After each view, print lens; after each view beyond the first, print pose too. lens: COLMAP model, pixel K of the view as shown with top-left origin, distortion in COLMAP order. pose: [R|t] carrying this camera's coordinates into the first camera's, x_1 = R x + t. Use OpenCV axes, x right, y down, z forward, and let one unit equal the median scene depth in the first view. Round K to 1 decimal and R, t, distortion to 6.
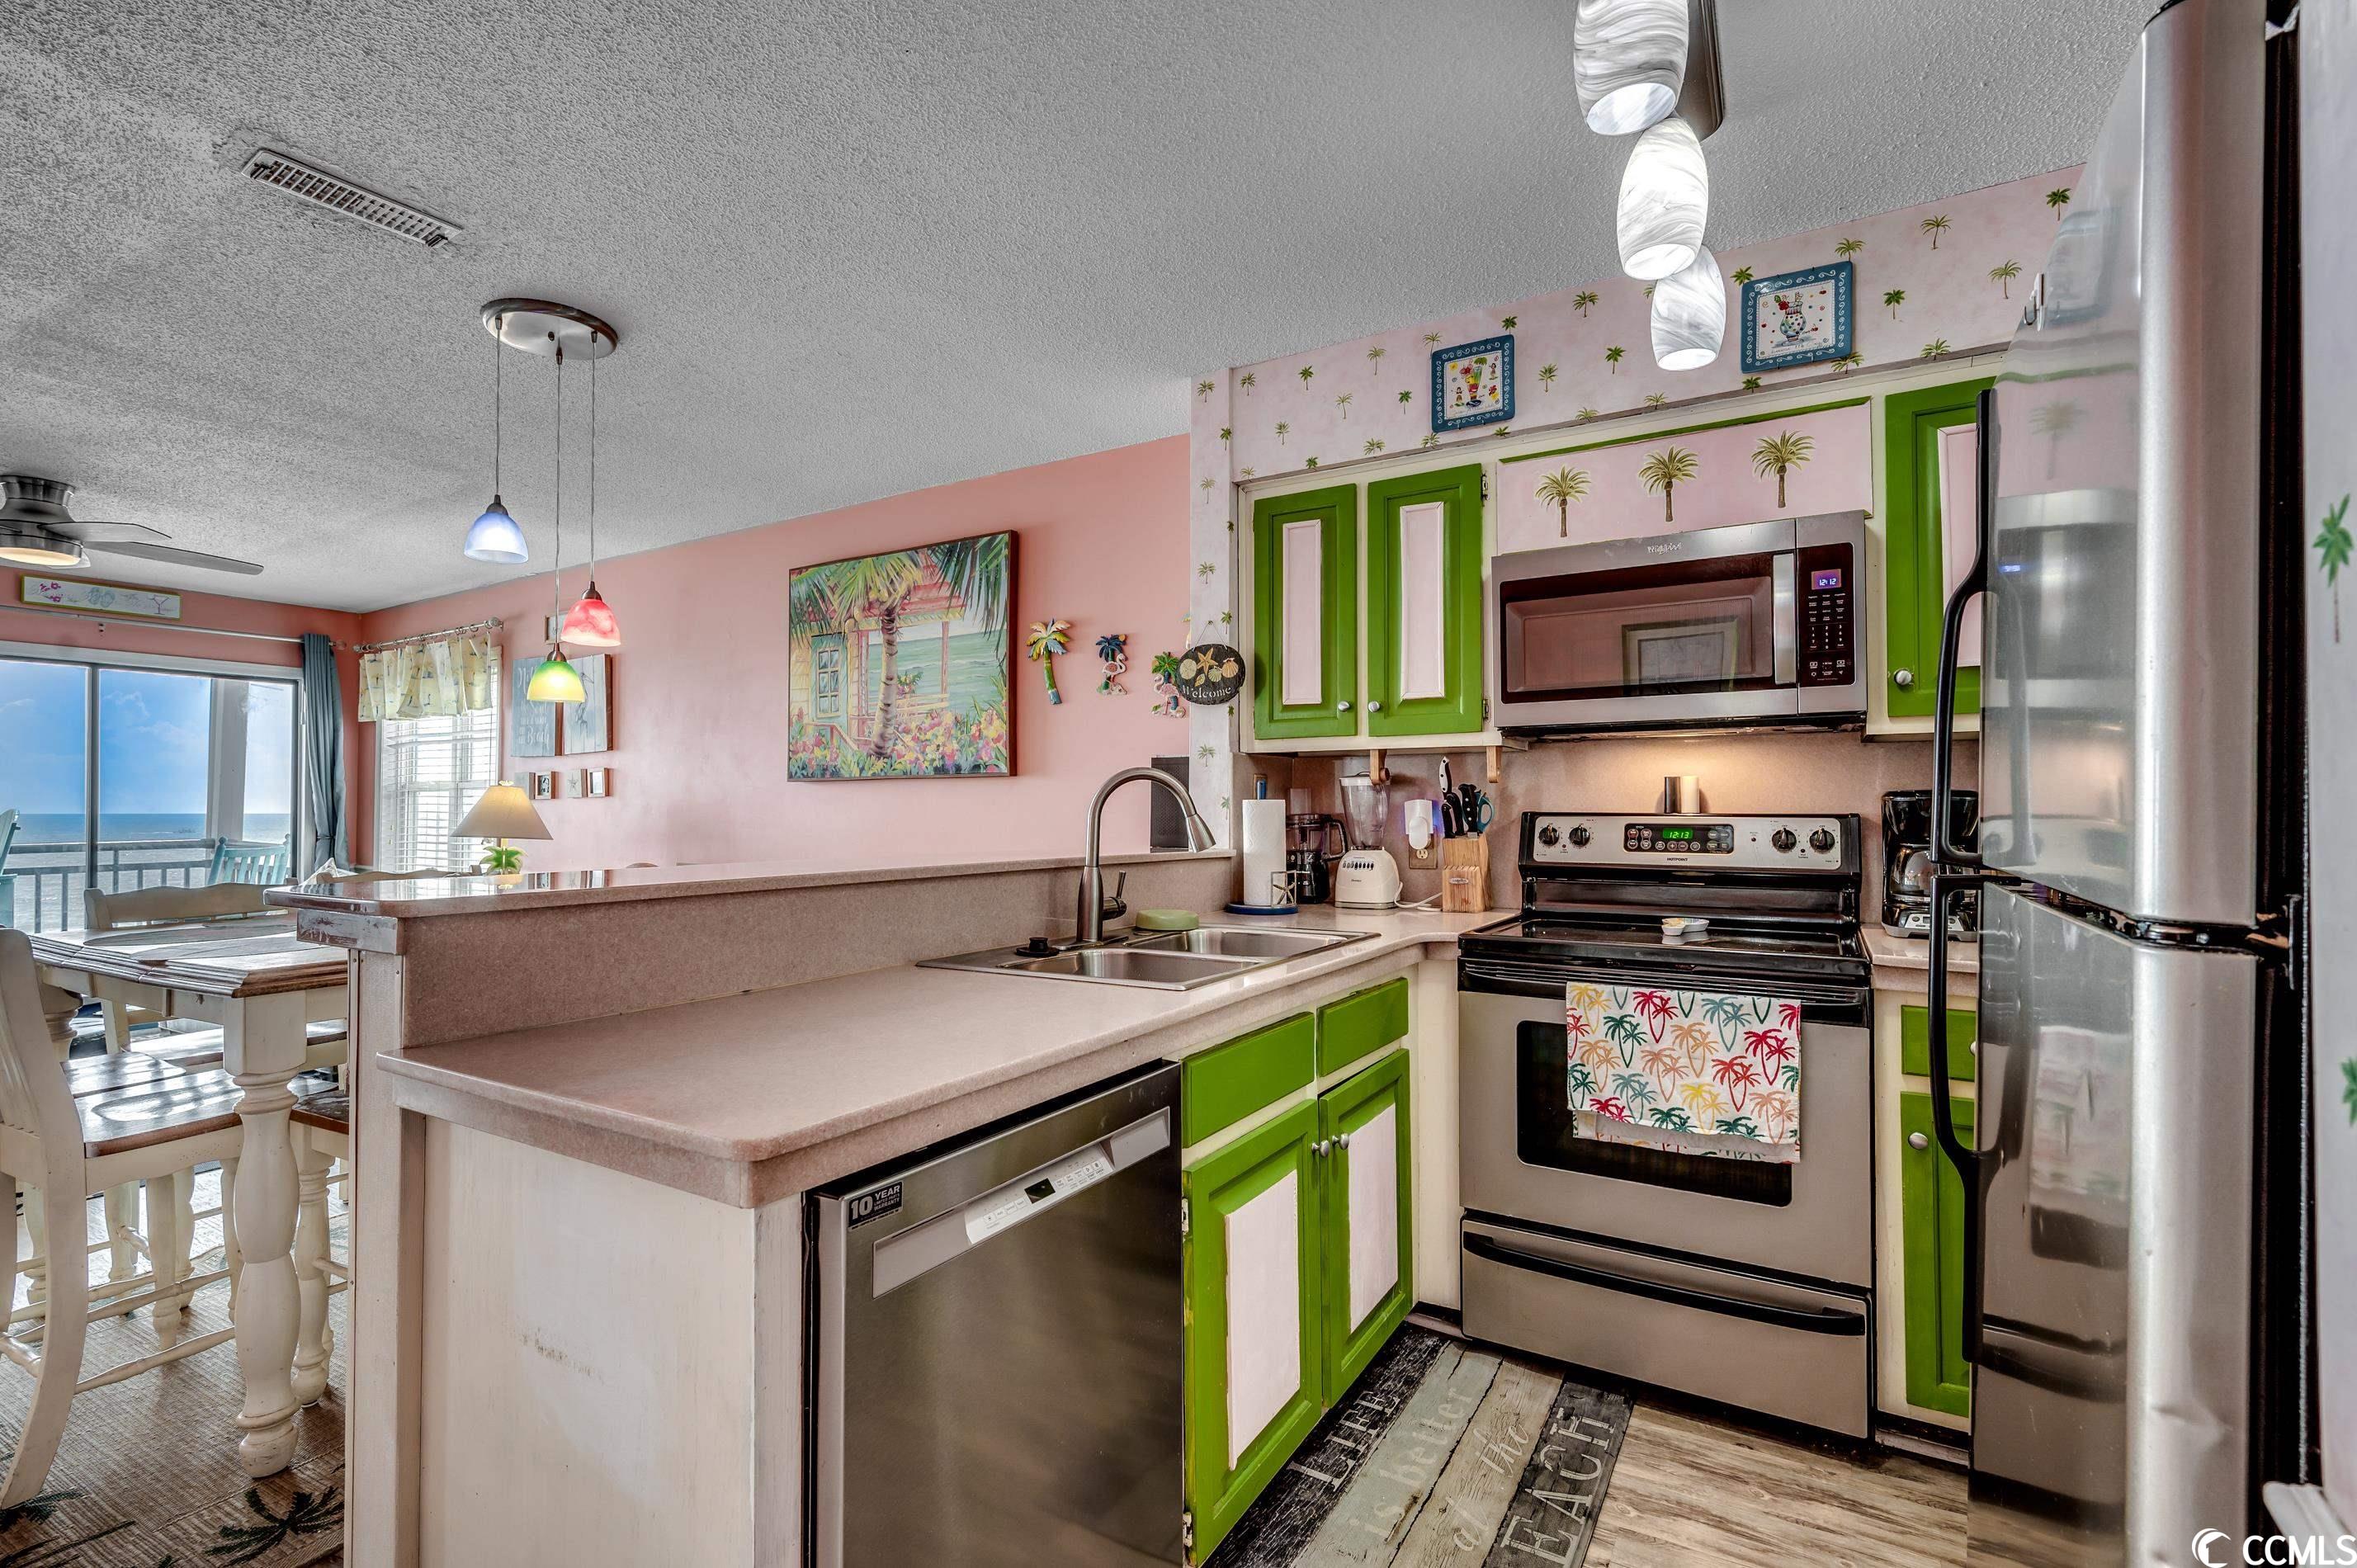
lens RADIAL K [[1054.0, 0, 1171.6], [0, 1054.0, 811.7], [0, 0, 1]] dist [0.001265, 0.000482]
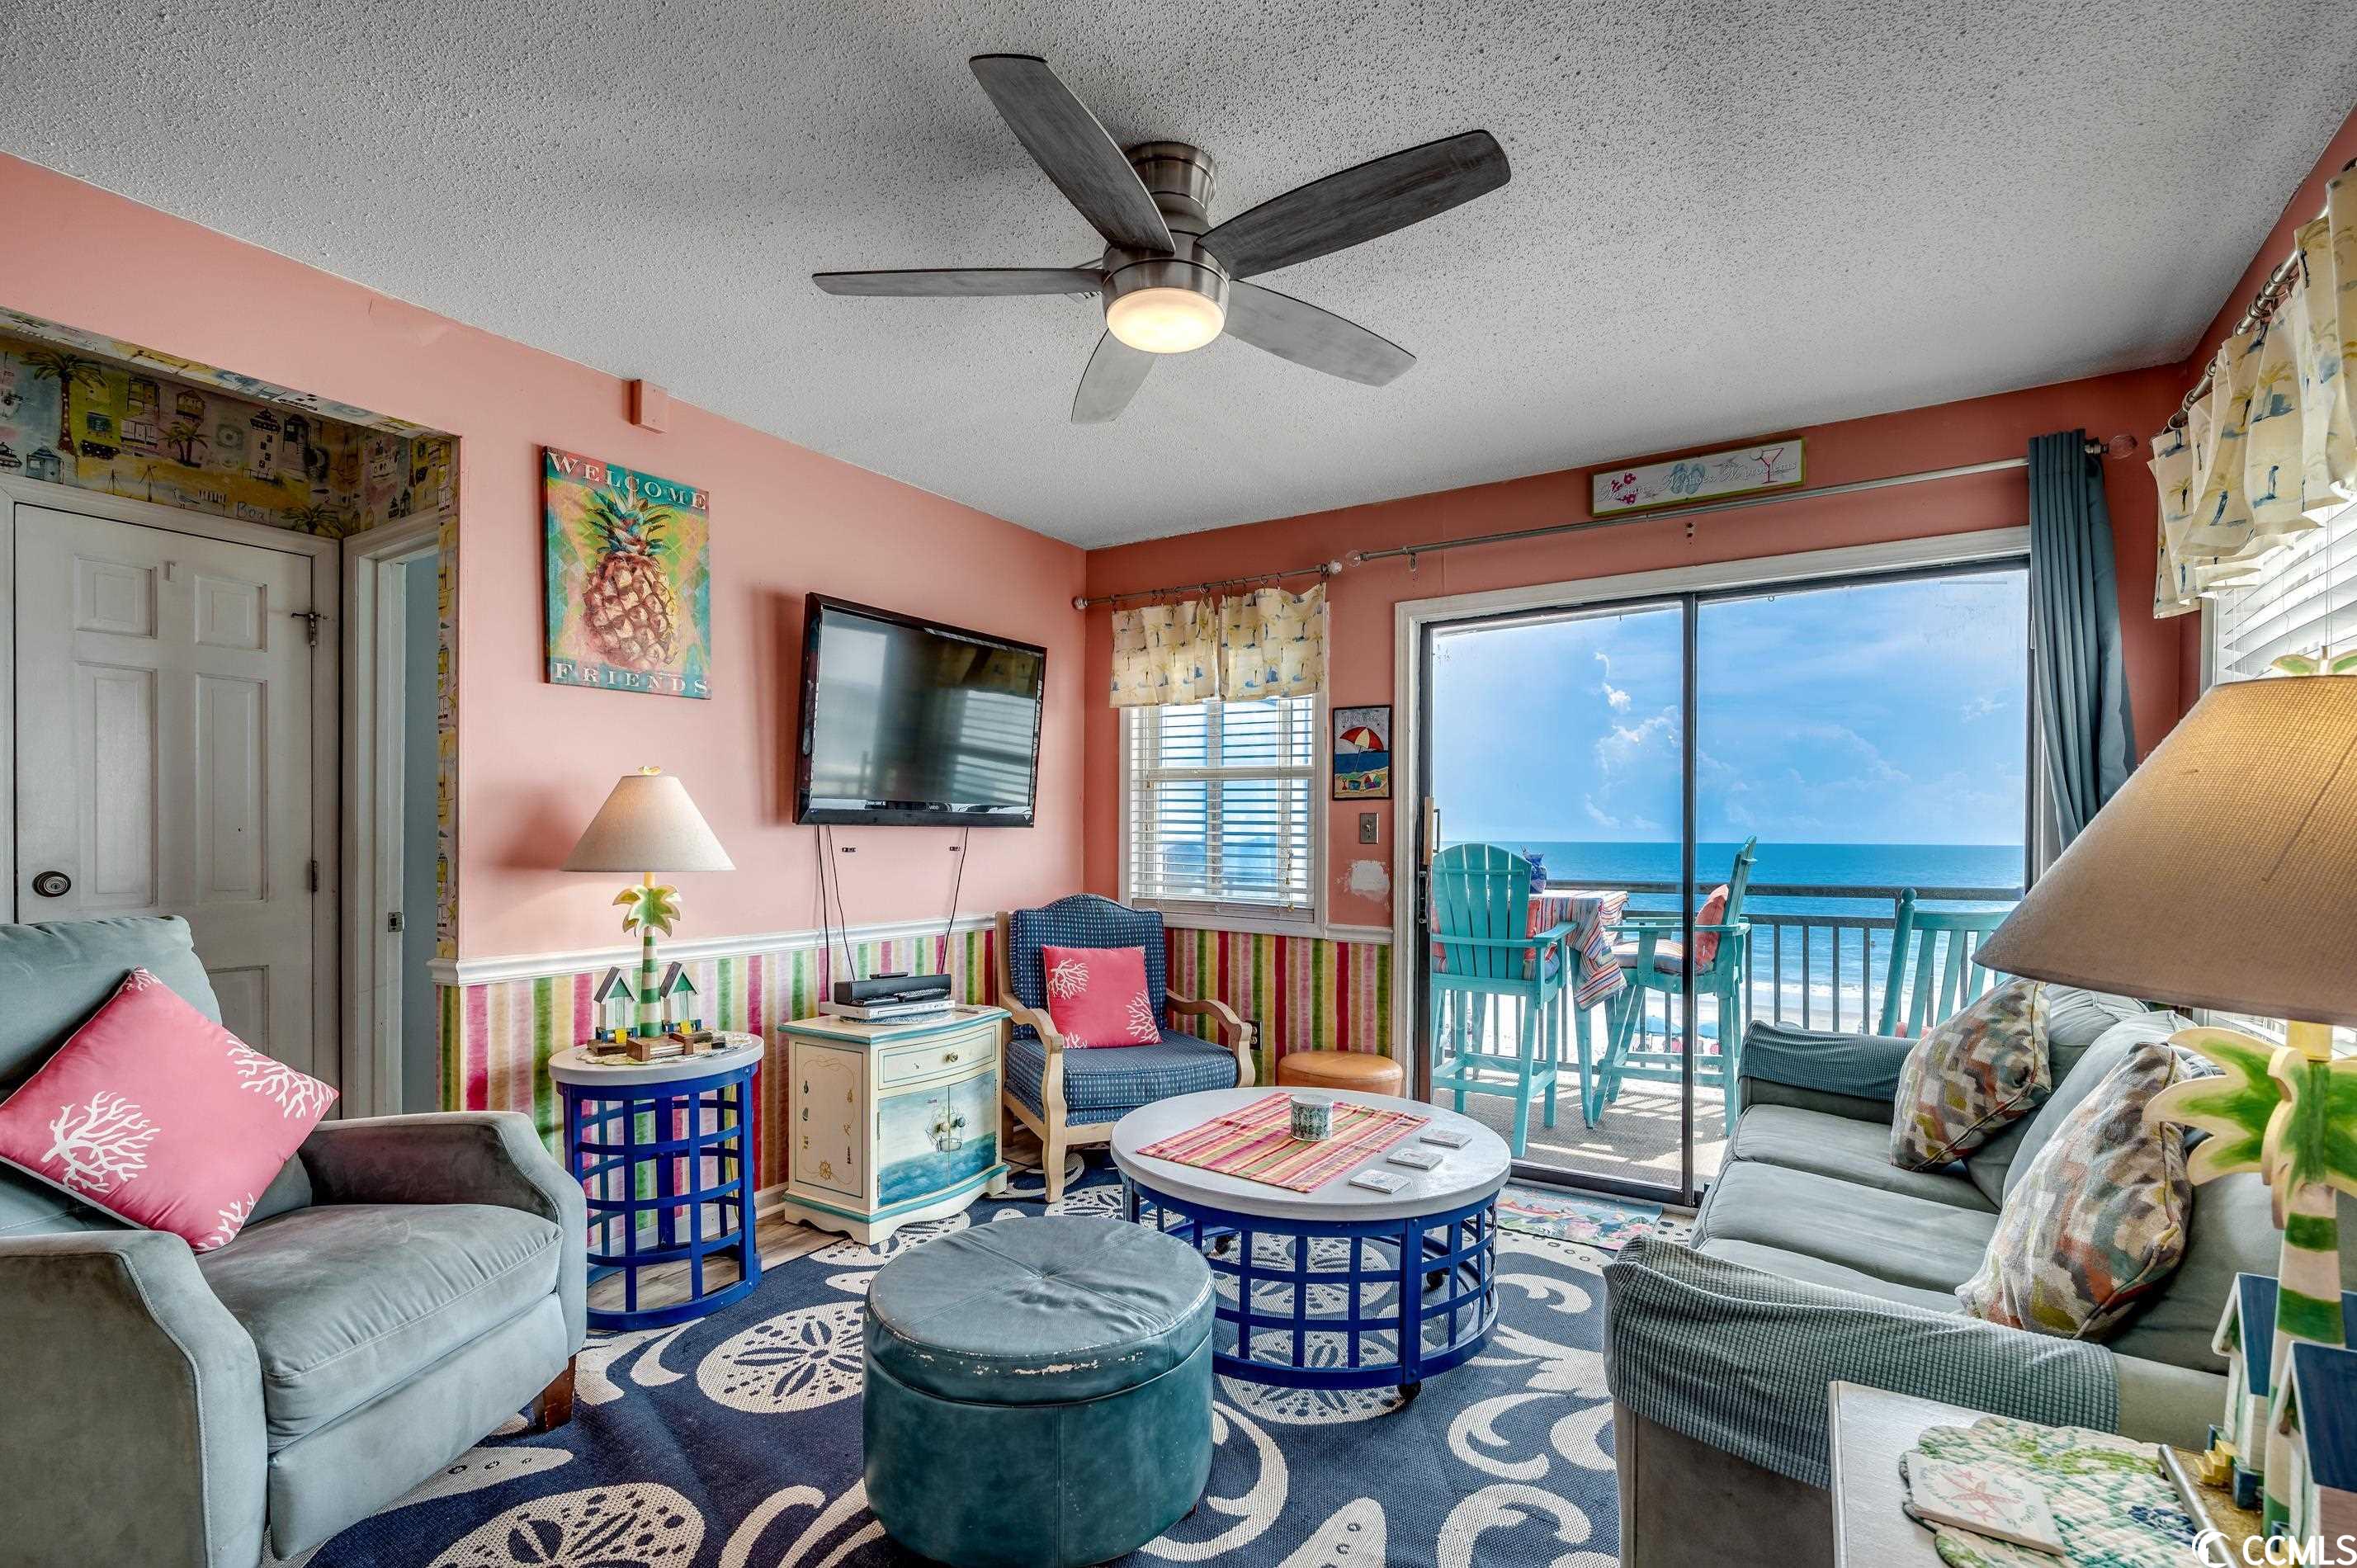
lens RADIAL K [[1062.6, 0, 1182.1], [0, 1062.6, 847.2], [0, 0, 1]] dist [0.000848, -0.000140]
pose [[-0.025777, 0.009334, -0.999624, -0.849113], [-0.006927, 0.999931, 0.009515, 0.001517], [0.999644, 0.007170, -0.025710, 1.532851]]
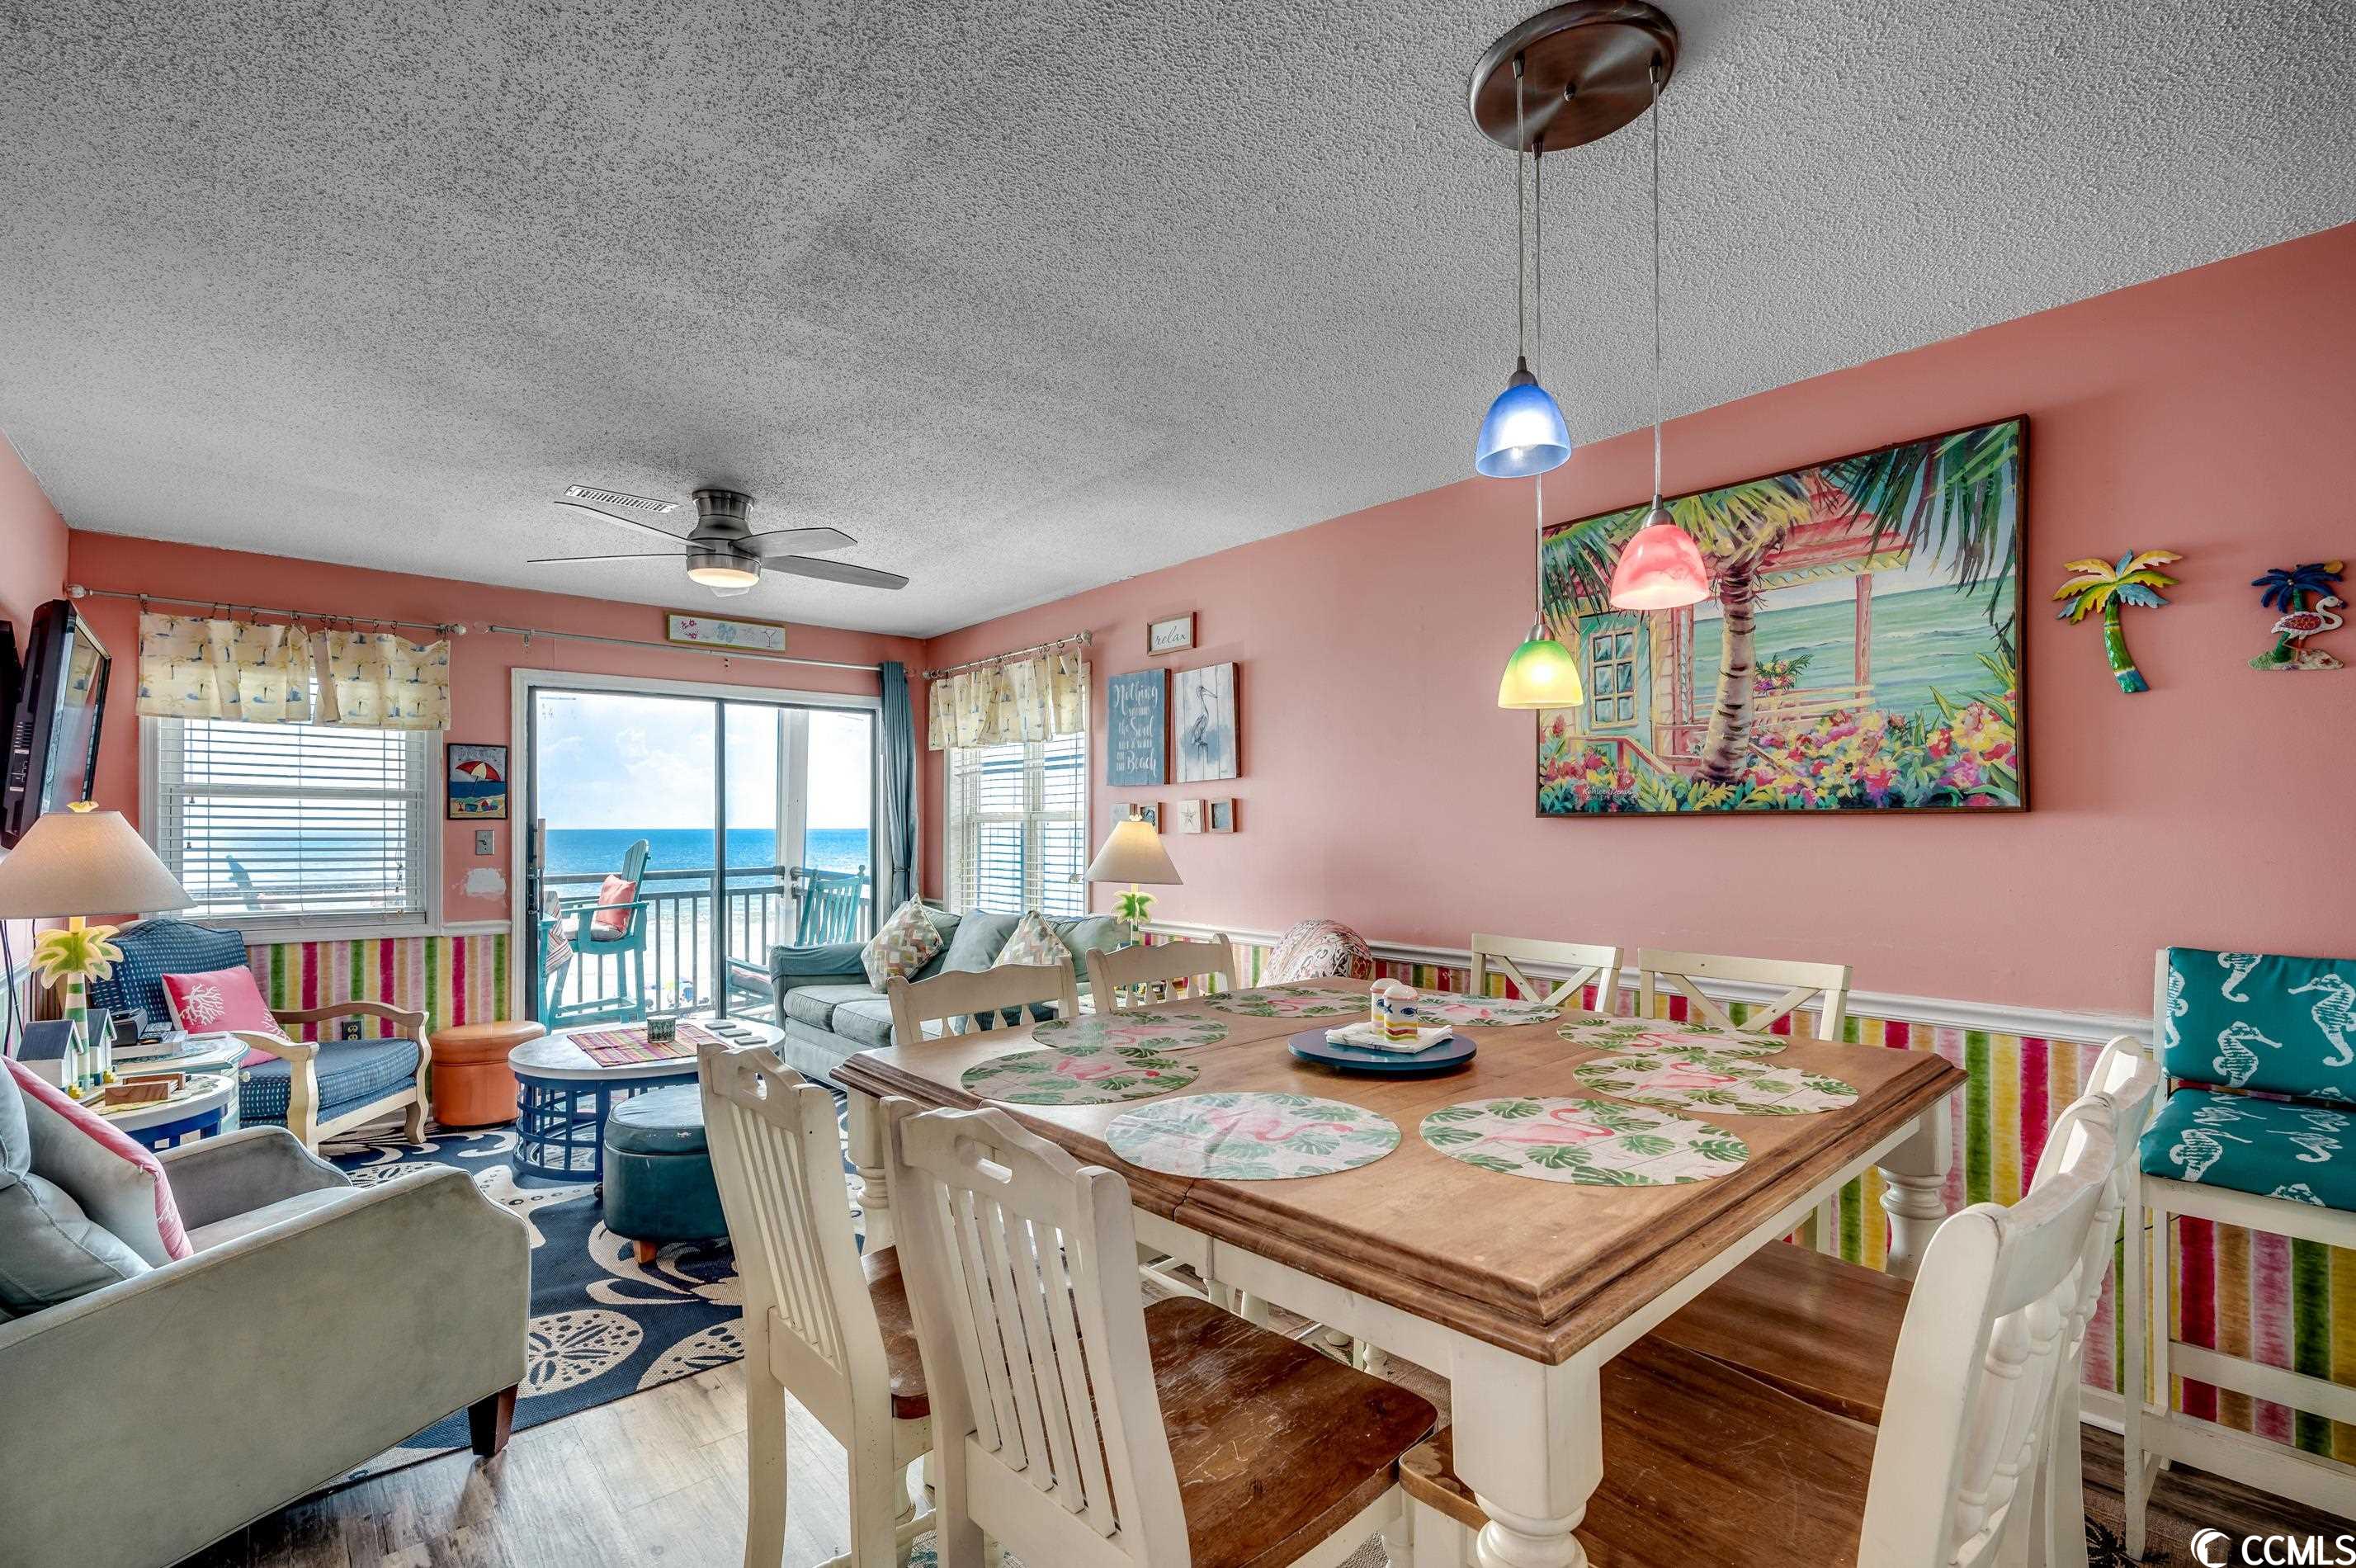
lens RADIAL K [[1045.7, 0, 1187.5], [0, 1045.7, 818.2], [0, 0, 1]] dist [-0.000895, -0.000305]
pose [[0.954486, -0.004703, -0.298219, -0.626024], [0.002699, 0.999971, -0.007132, -0.038732], [0.298244, 0.006002, 0.954471, 0.383124]]
